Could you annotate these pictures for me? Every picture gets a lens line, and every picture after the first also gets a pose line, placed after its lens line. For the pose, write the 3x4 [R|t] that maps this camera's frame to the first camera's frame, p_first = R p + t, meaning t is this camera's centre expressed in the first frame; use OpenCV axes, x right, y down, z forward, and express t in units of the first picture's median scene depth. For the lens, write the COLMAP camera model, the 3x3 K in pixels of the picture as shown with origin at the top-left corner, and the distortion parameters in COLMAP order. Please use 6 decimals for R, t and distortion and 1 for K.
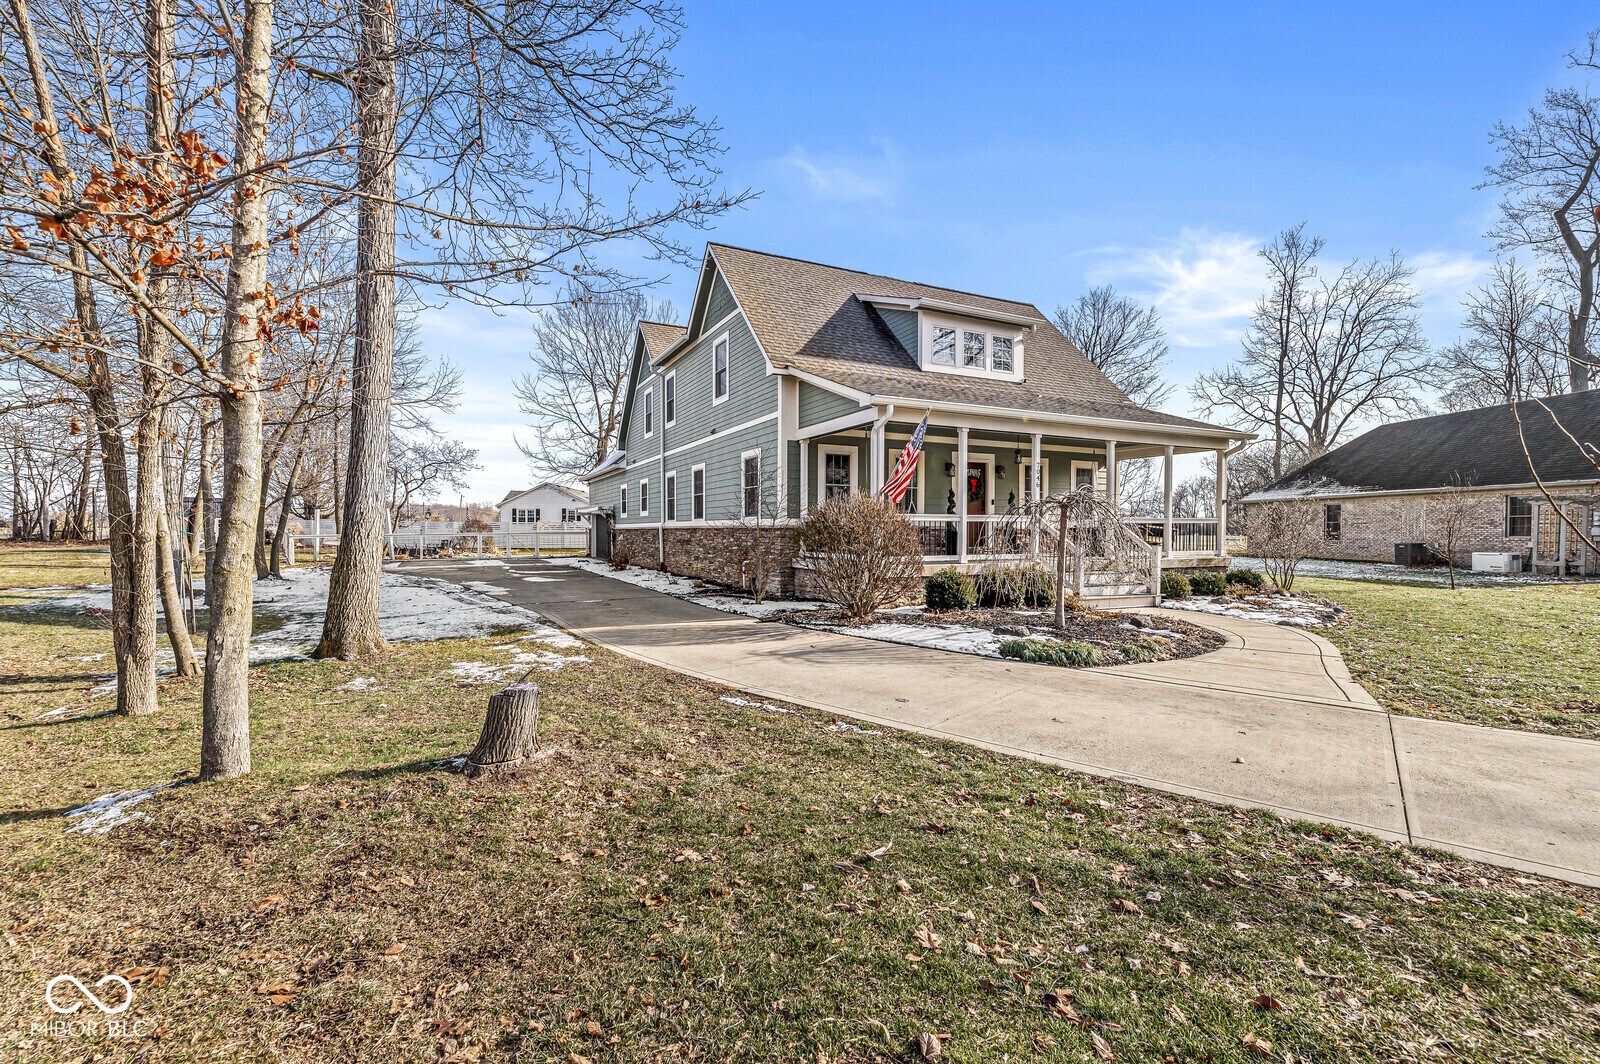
lens RADIAL K [[696.6, 0, 798.2], [0, 696.6, 535.3], [0, 0, 1]] dist [0.002894, 0.000185]
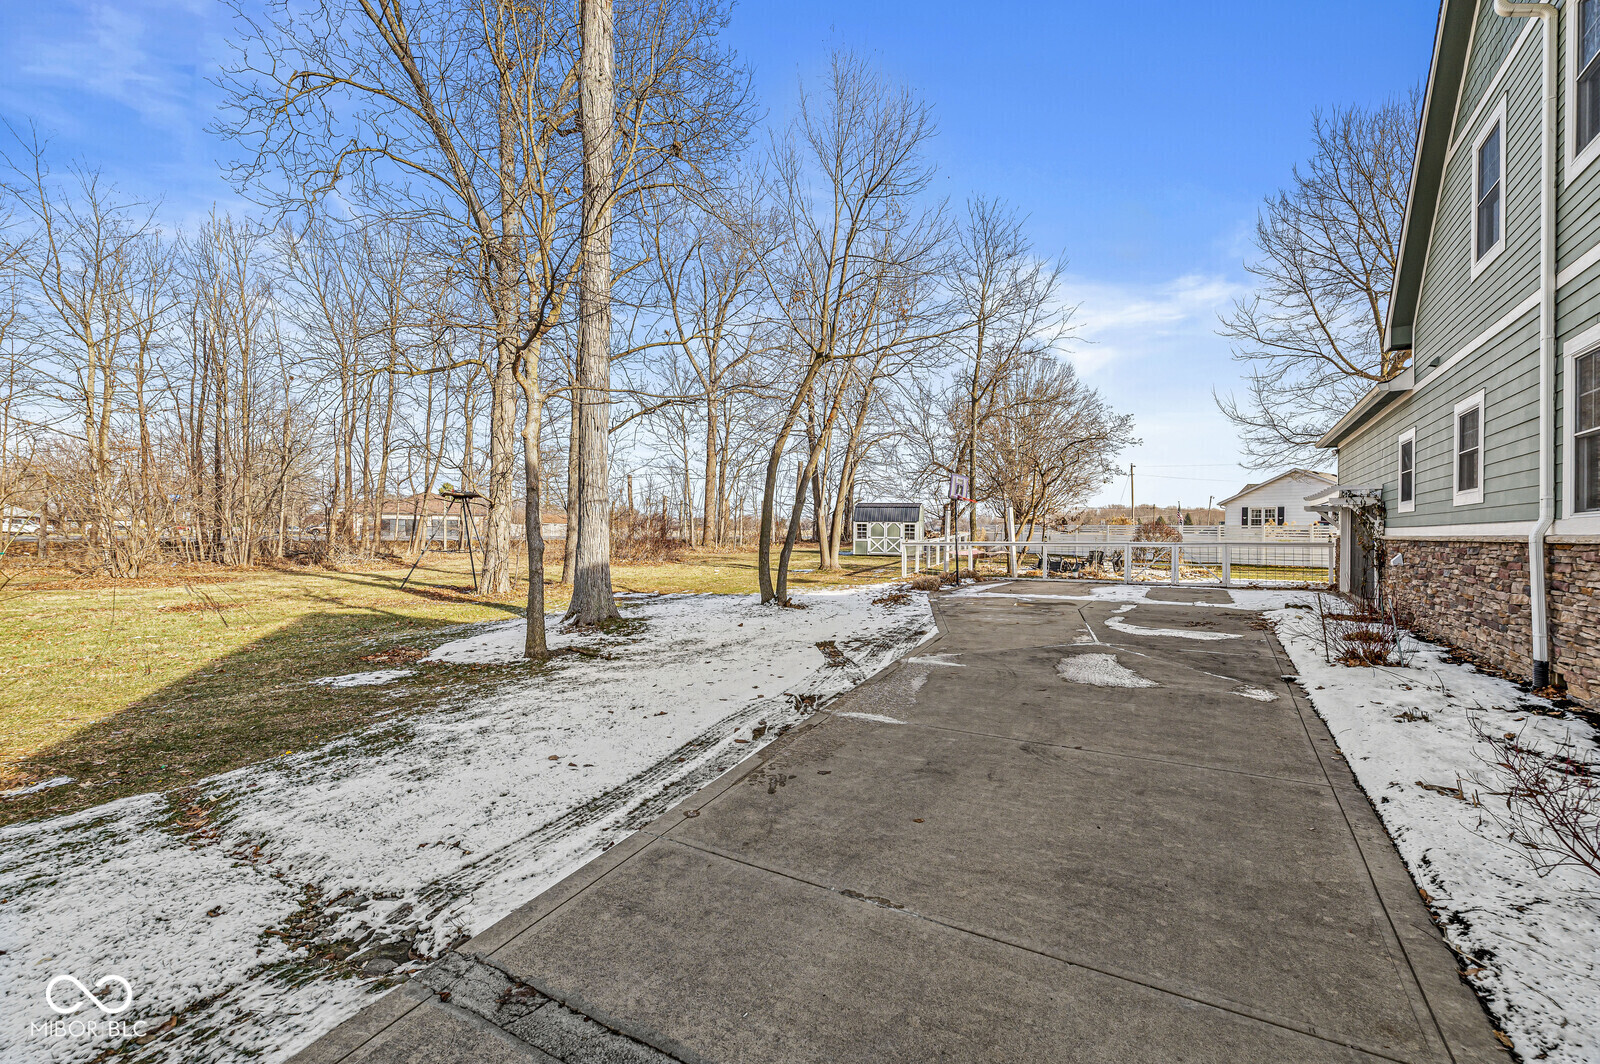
lens RADIAL K [[696.6, 0, 797.5], [0, 696.6, 538.2], [0, 0, 1]] dist [0.002894, 0.000185]
pose [[0.538455, 0.007757, -0.842619, -0.061317], [-0.009766, 0.999948, 0.002964, -0.004852], [0.842598, 0.006633, 0.538502, 0.303928]]
